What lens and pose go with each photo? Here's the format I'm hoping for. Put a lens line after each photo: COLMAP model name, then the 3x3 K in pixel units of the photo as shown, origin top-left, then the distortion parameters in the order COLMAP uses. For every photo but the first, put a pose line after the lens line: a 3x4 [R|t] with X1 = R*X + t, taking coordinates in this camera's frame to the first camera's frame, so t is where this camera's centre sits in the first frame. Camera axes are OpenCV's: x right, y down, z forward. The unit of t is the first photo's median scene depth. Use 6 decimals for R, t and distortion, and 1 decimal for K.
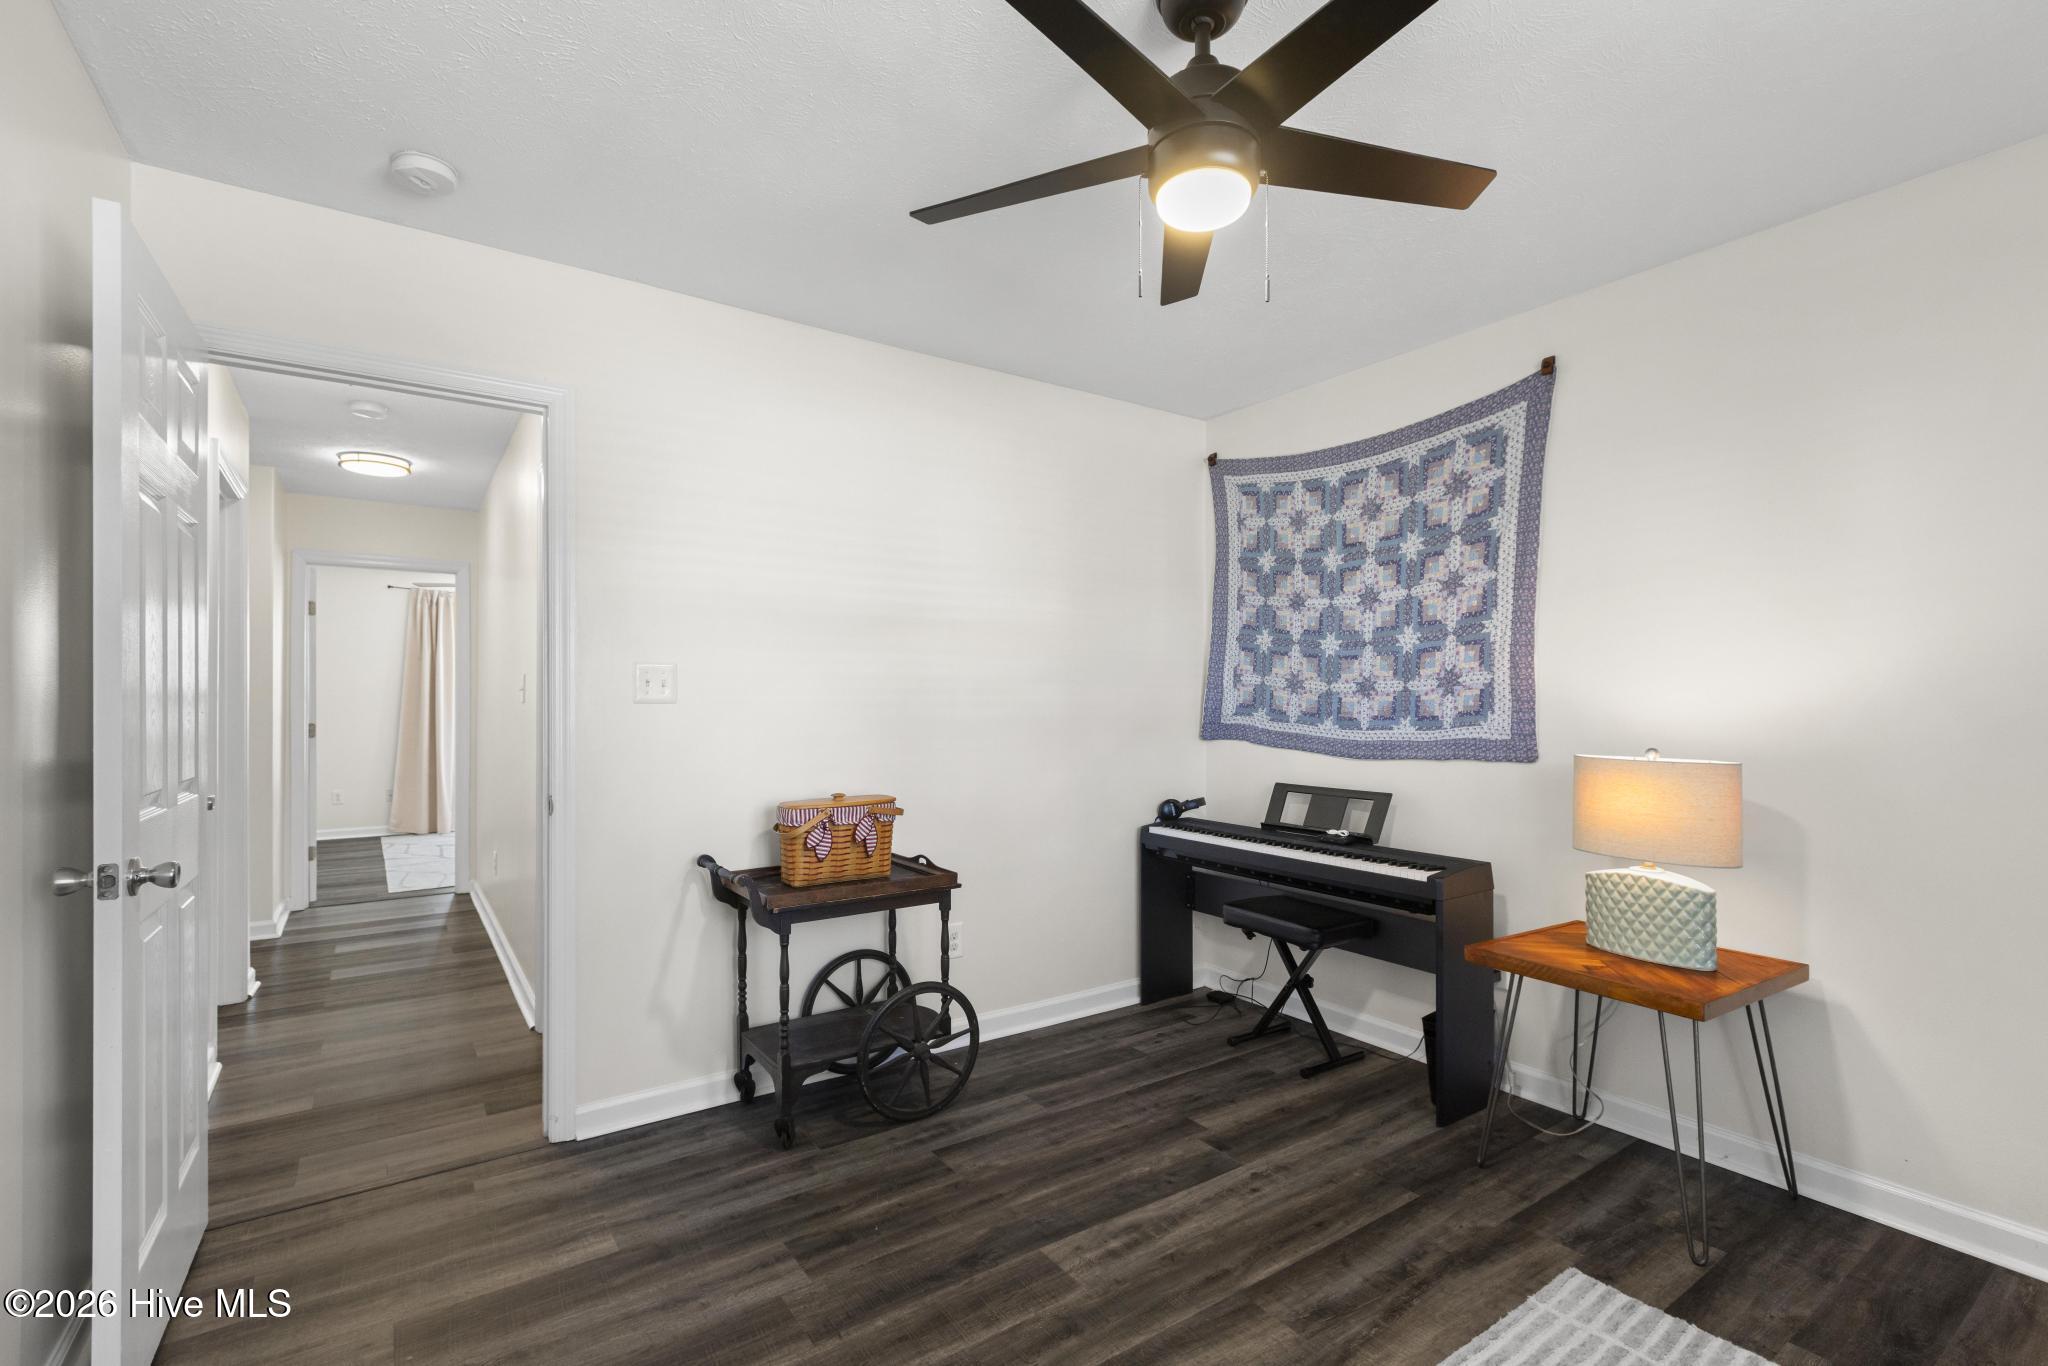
lens RADIAL K [[931.9, 0, 1033.5], [0, 931.9, 683.3], [0, 0, 1]] dist [0.003671, -0.000241]
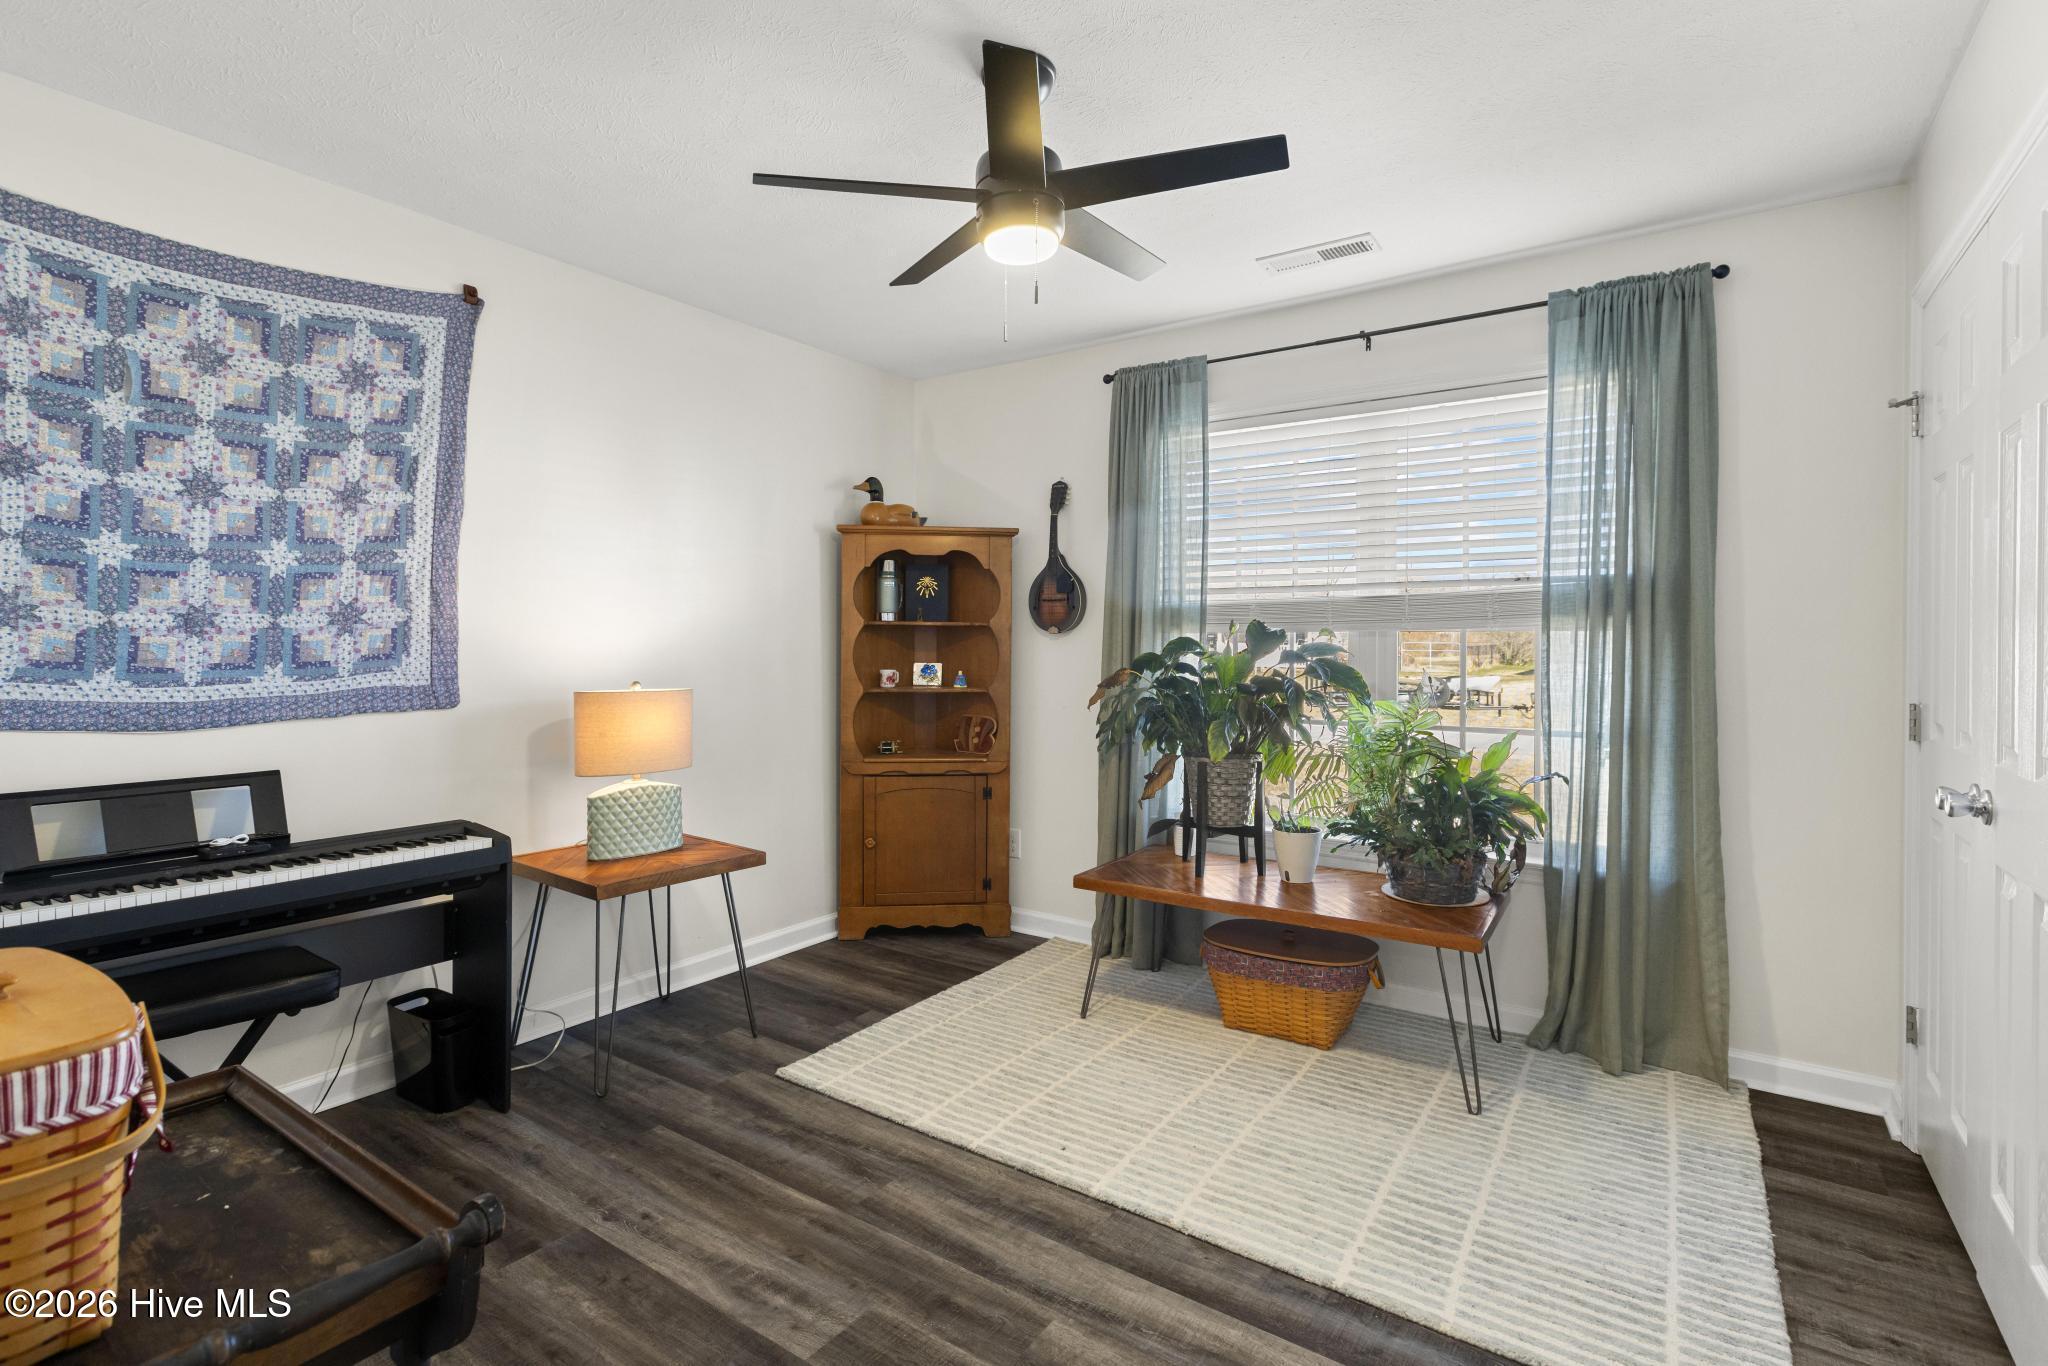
lens RADIAL K [[959.9, 0, 1020.5], [0, 959.9, 630.8], [0, 0, 1]] dist [0.002147, 0.000107]
pose [[-0.343805, 0.010687, 0.938980, -0.530448], [-0.021093, 0.999595, -0.019100, 0.012702], [-0.938804, -0.026372, -0.343440, 0.740910]]
